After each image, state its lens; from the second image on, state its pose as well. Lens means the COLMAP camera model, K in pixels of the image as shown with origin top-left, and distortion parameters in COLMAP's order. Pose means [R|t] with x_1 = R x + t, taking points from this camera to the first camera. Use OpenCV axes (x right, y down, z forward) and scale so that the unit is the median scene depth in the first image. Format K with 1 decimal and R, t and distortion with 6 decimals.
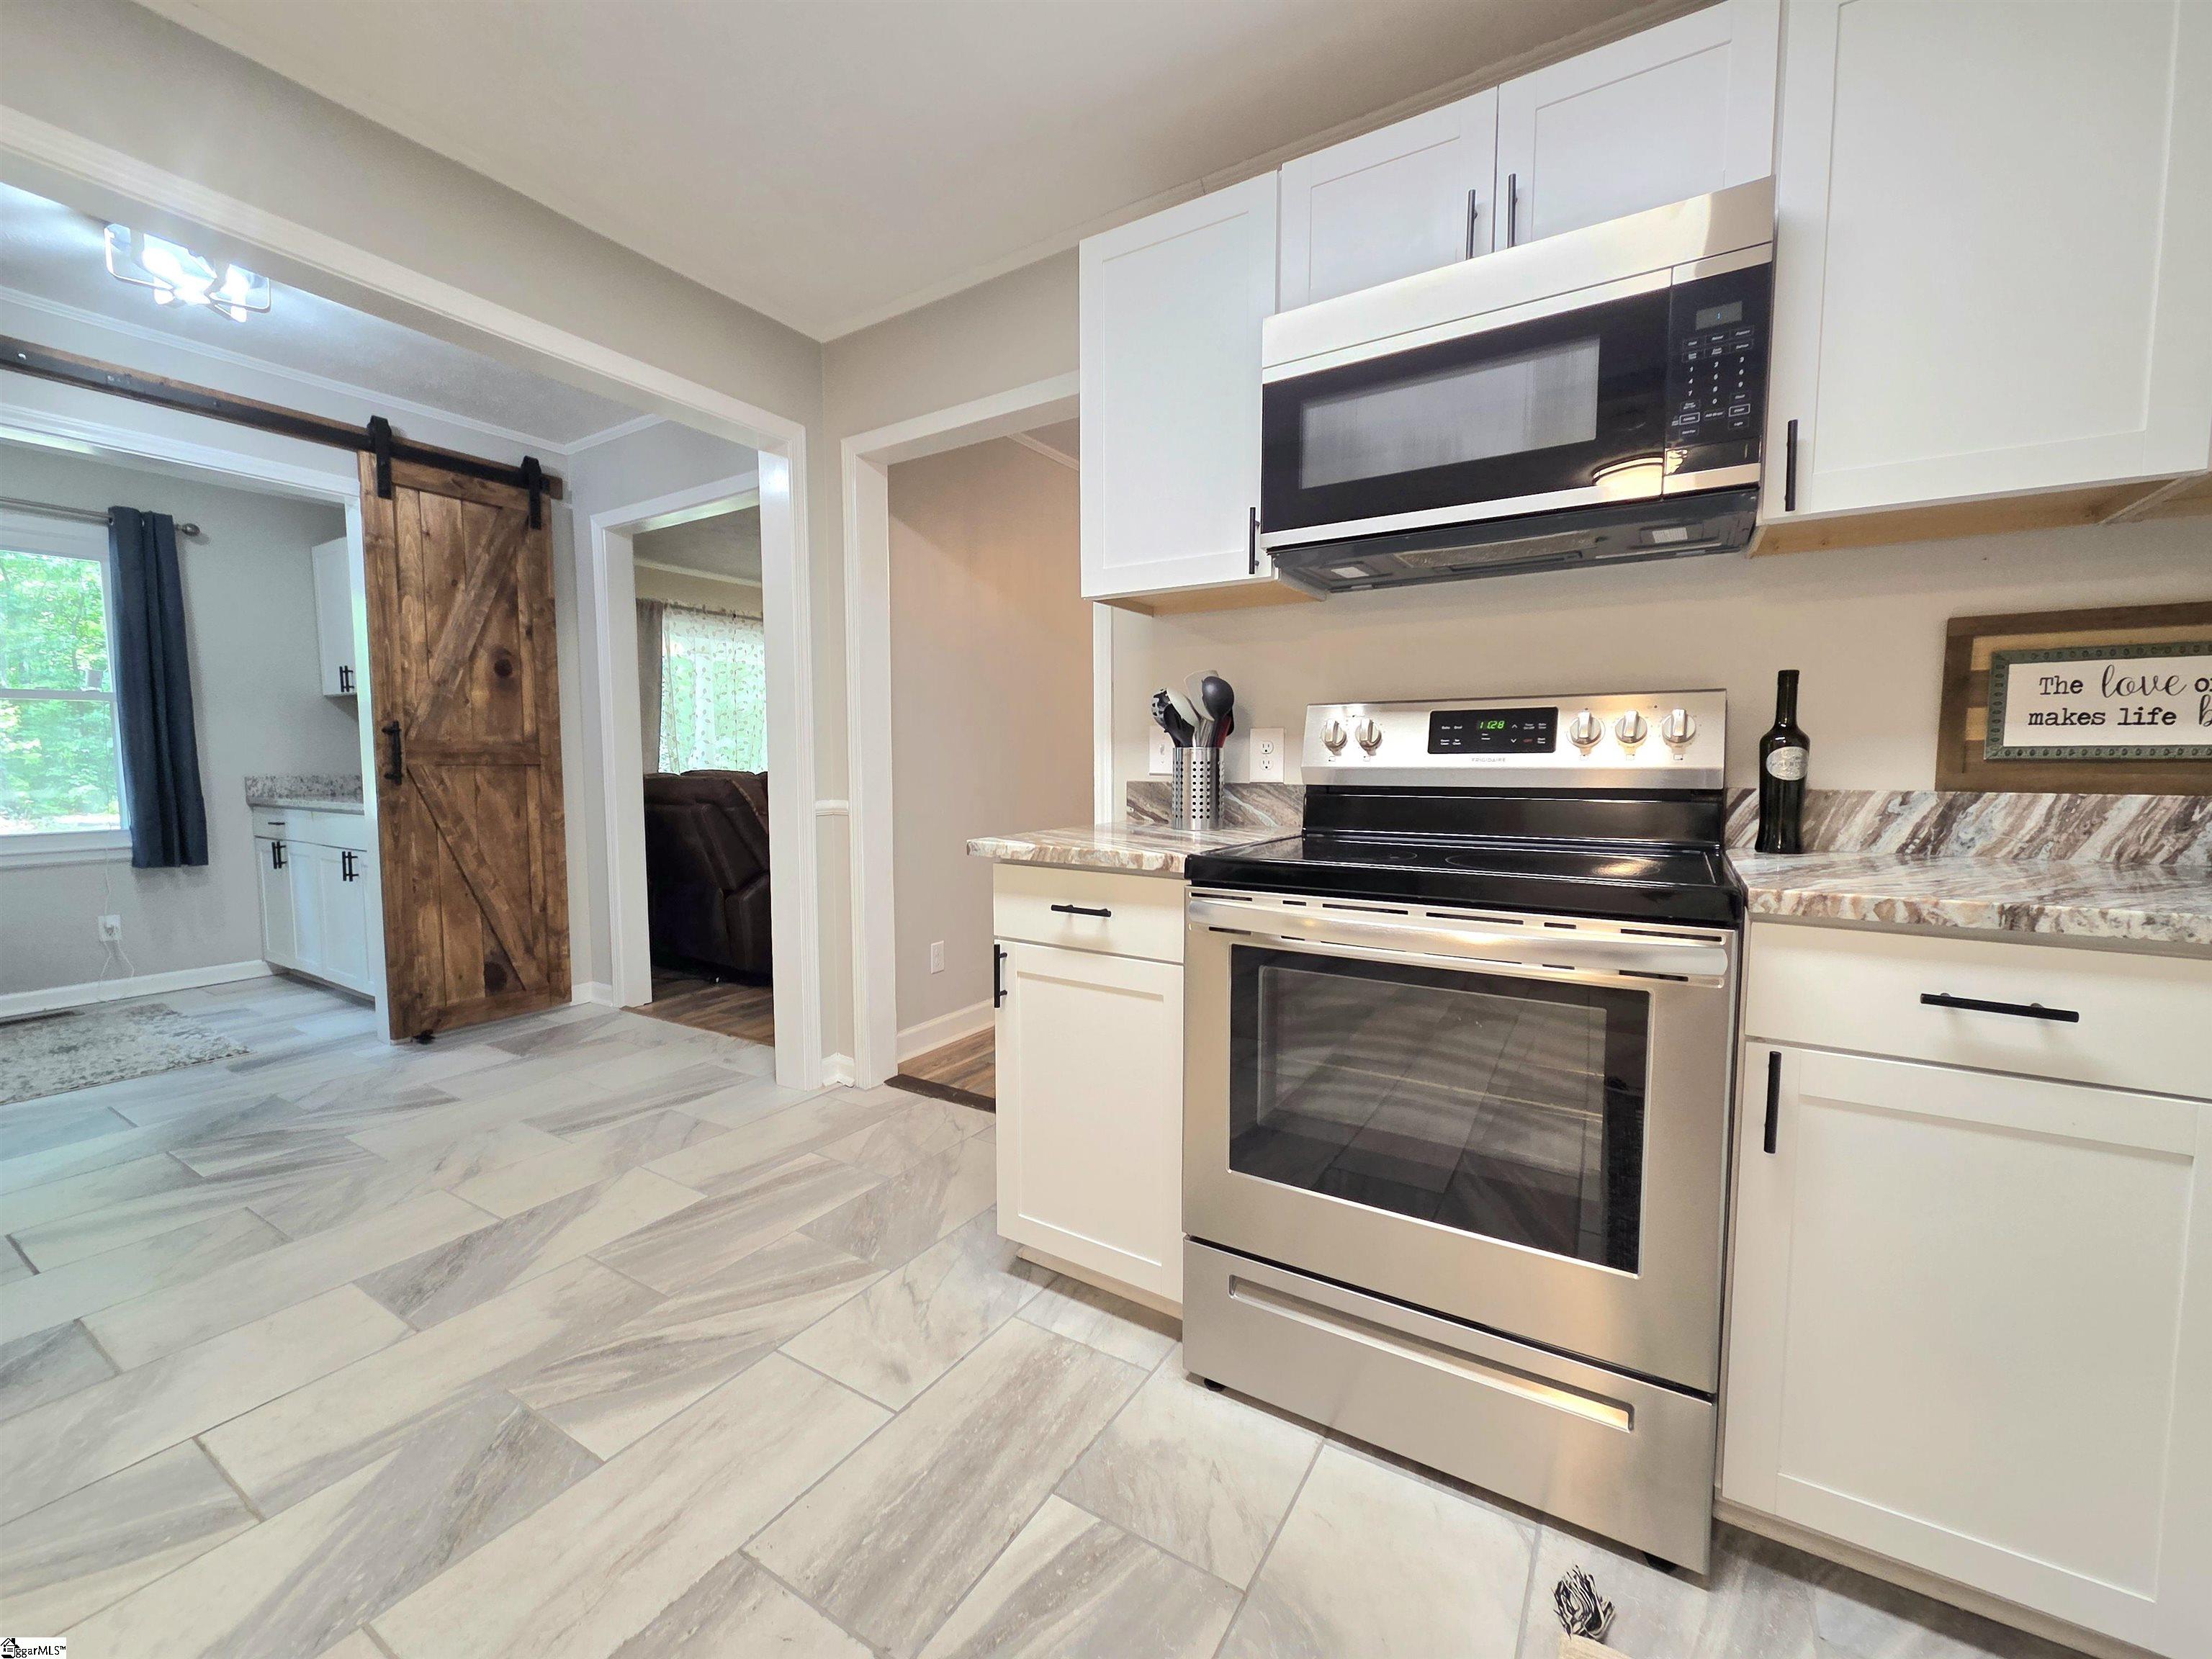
lens RADIAL K [[906.6, 0, 1098.9], [0, 906.6, 823.4], [0, 0, 1]] dist [0.003737, -0.000768]
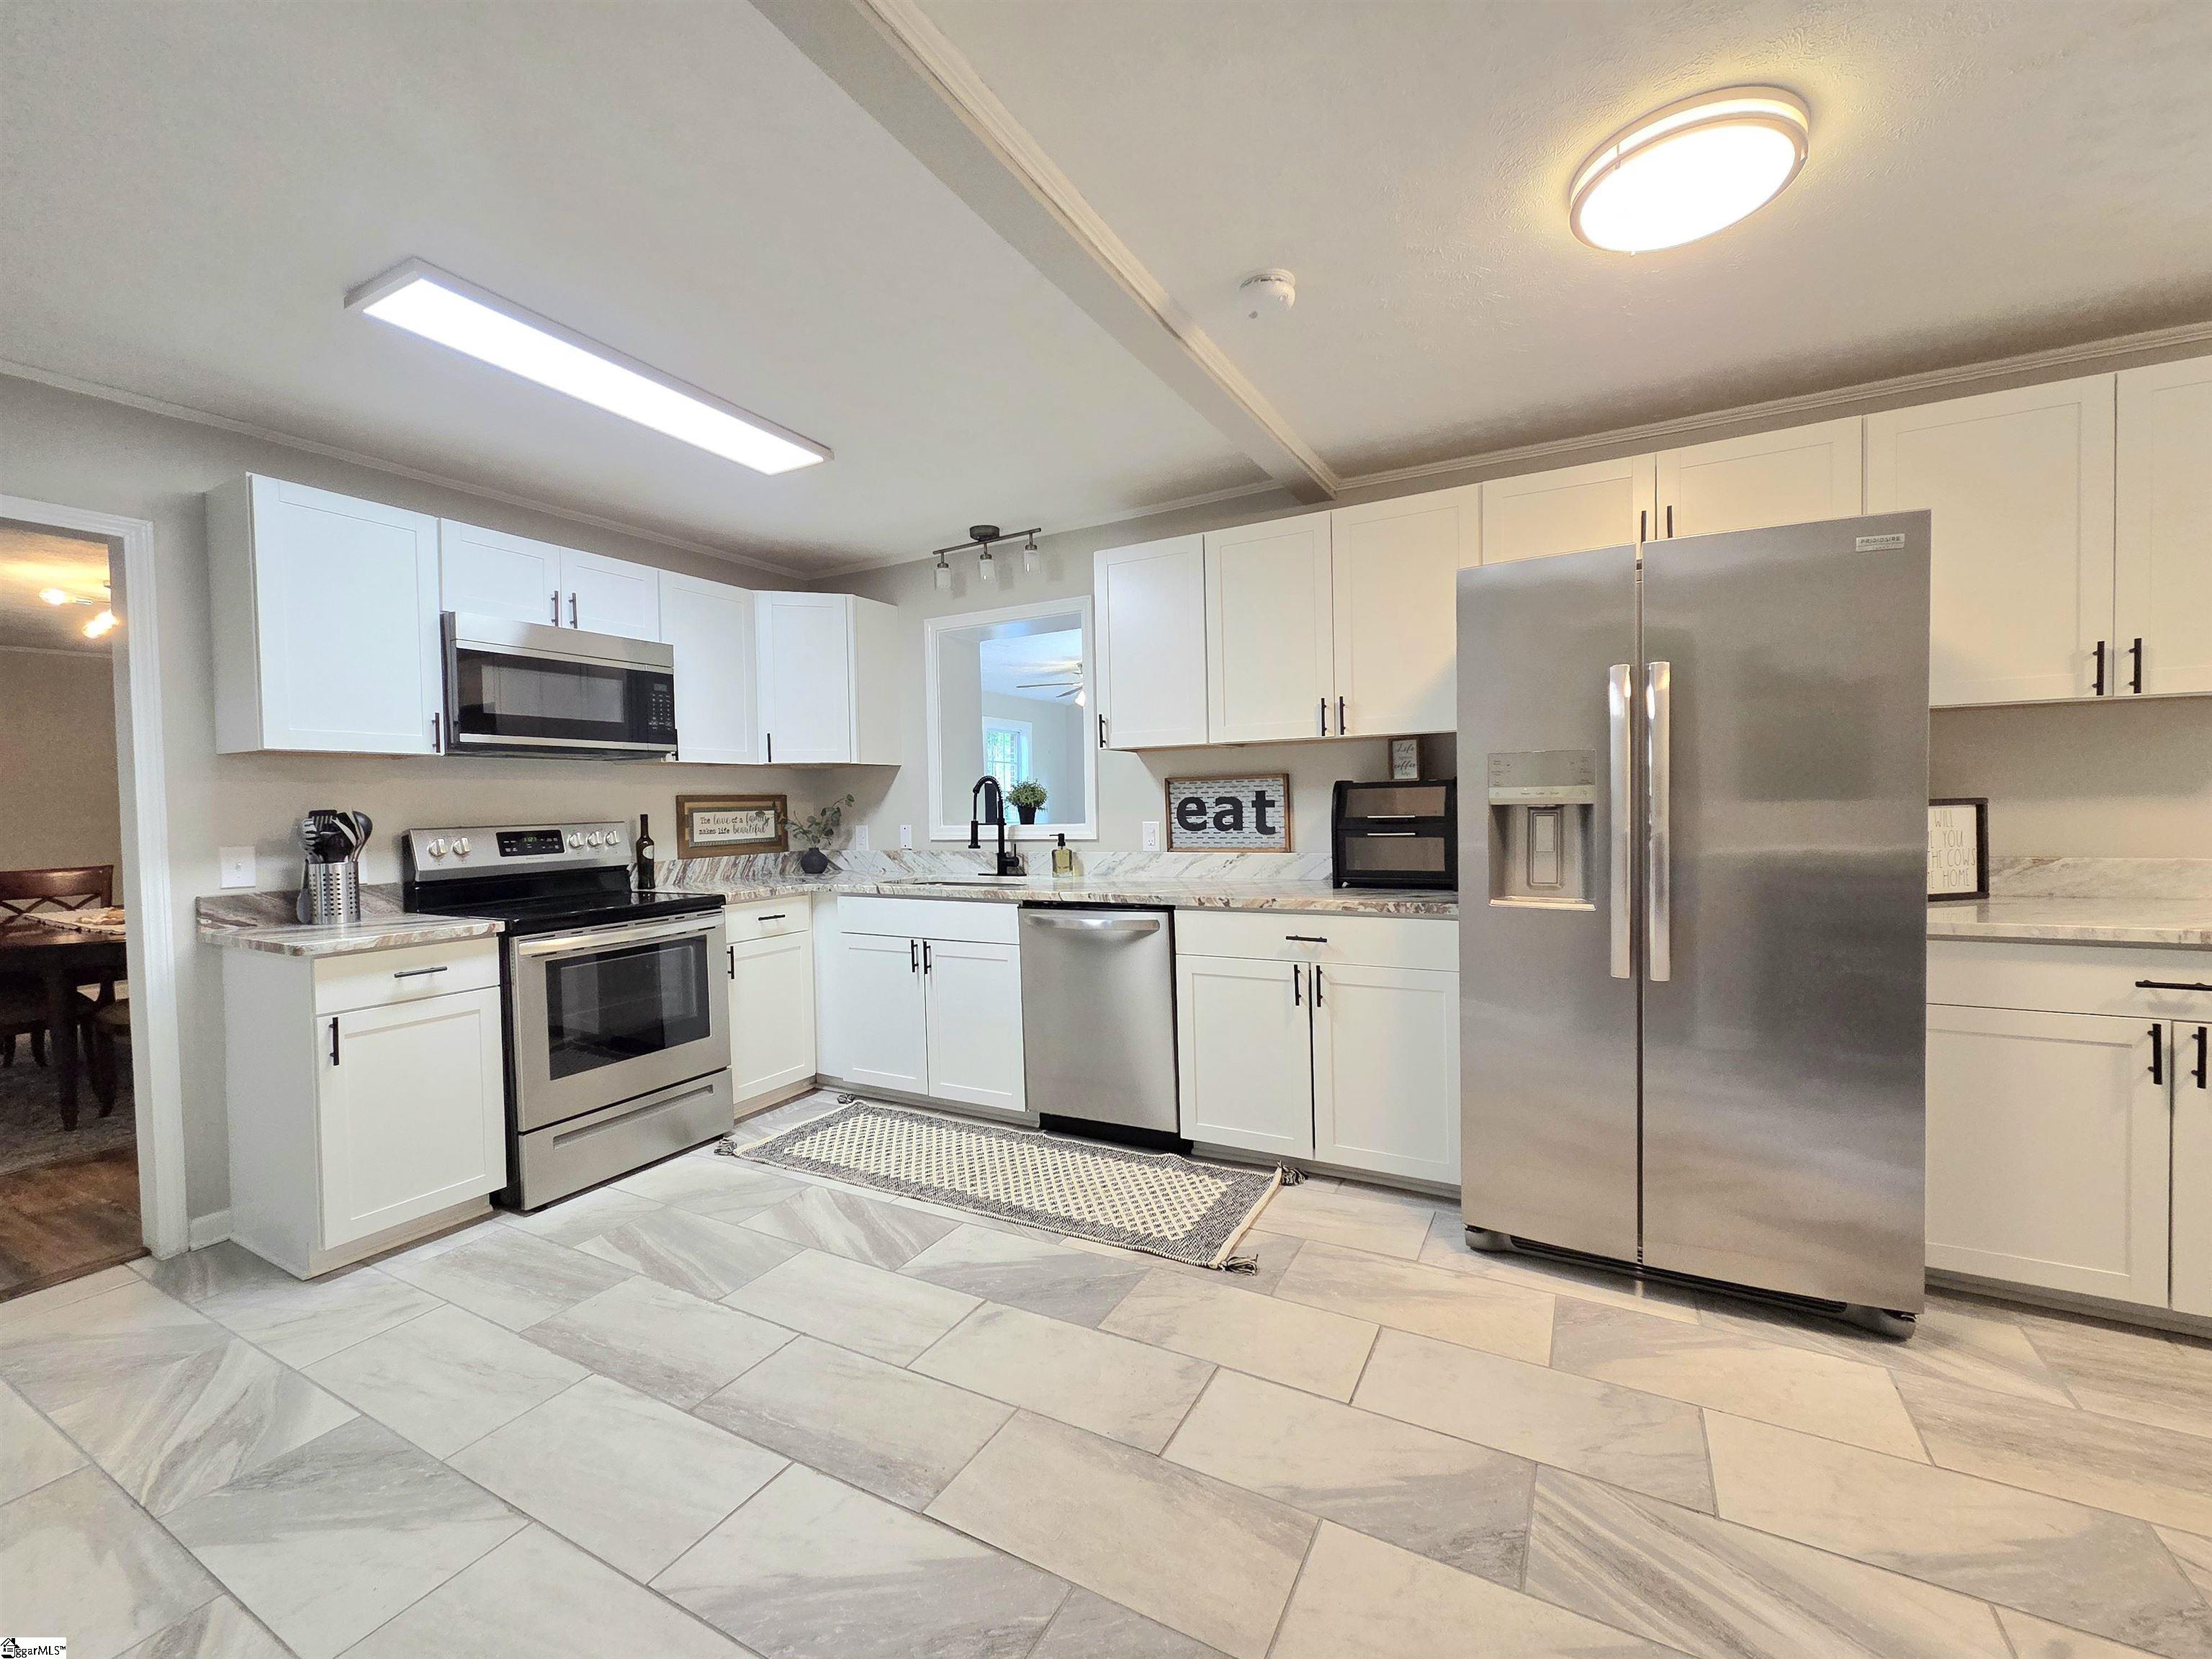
lens RADIAL K [[906.6, 0, 1106.0], [0, 906.6, 824.8], [0, 0, 1]] dist [0.003737, -0.000768]
pose [[-0.058776, -0.023790, 0.997988, -1.589396], [0.092637, 0.995272, 0.029181, -0.087584], [-0.993964, 0.094165, -0.056294, -0.086171]]
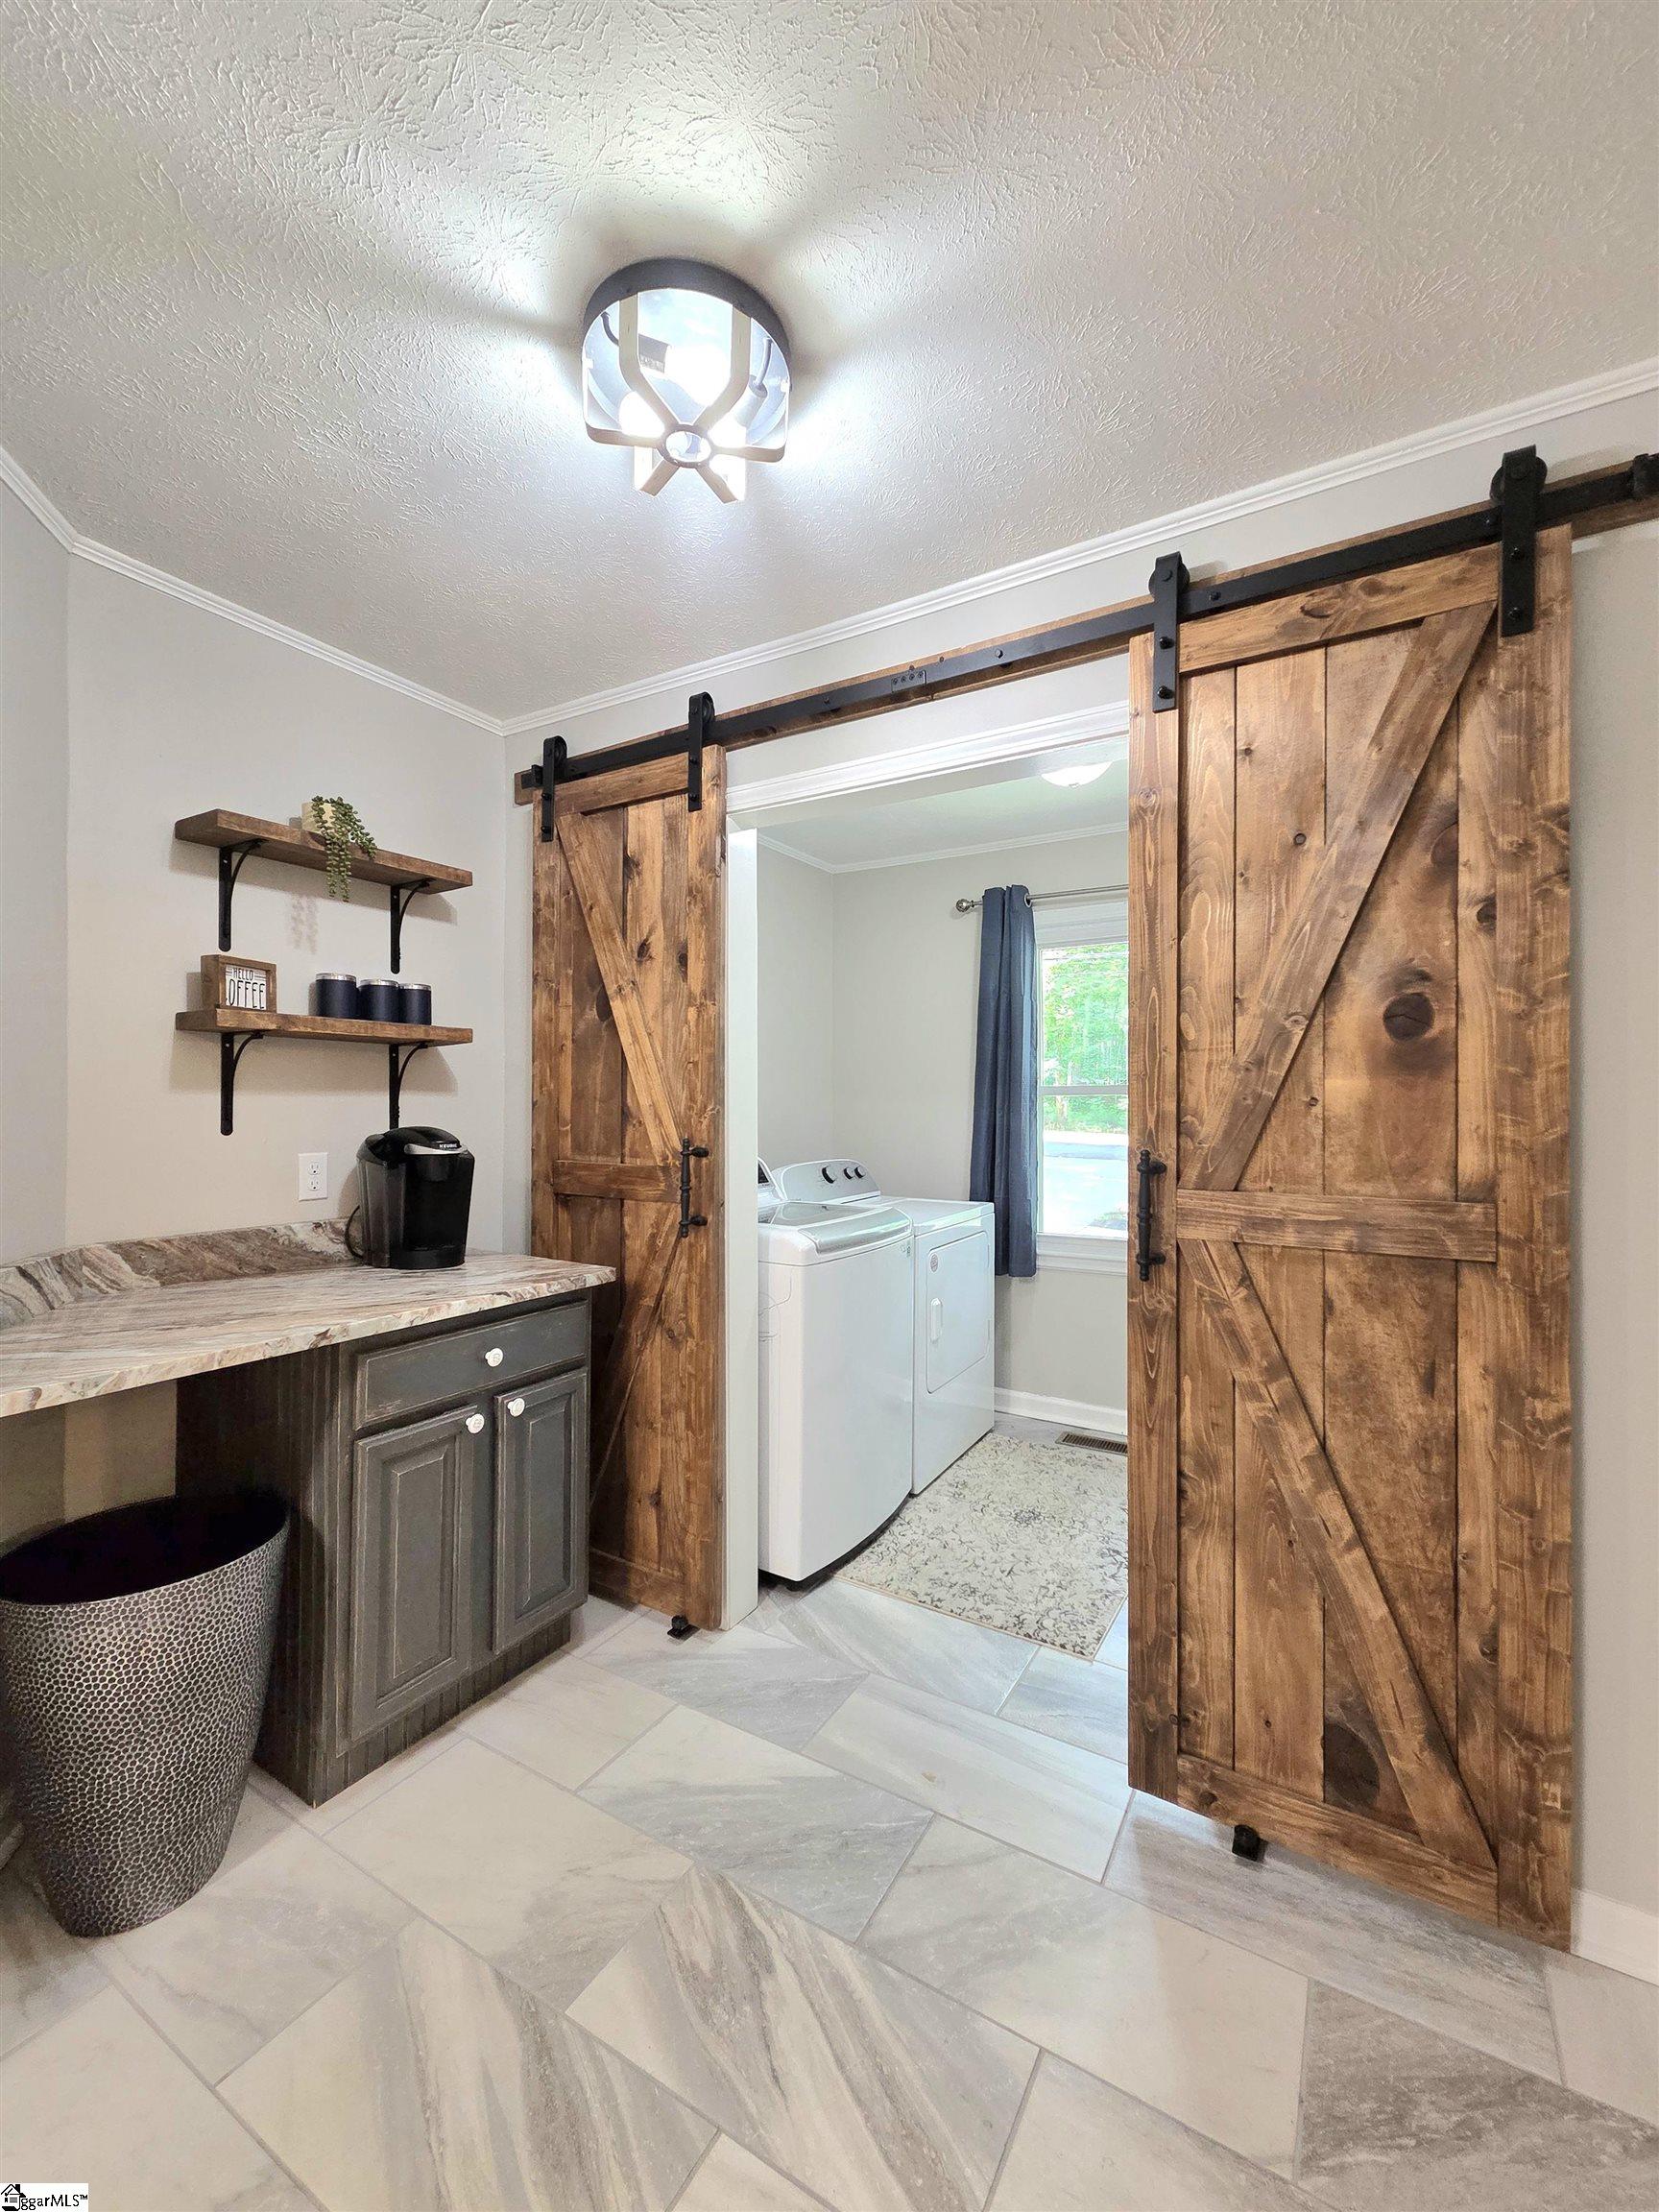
lens RADIAL K [[906.6, 0, 831.2], [0, 906.6, 1095.6], [0, 0, 1]] dist [0.003737, -0.000768]
pose [[0.023664, -0.006780, -0.999697, -0.587460], [-0.069324, 0.997559, -0.008406, -0.247328], [0.997314, 0.069502, 0.023136, 1.549995]]
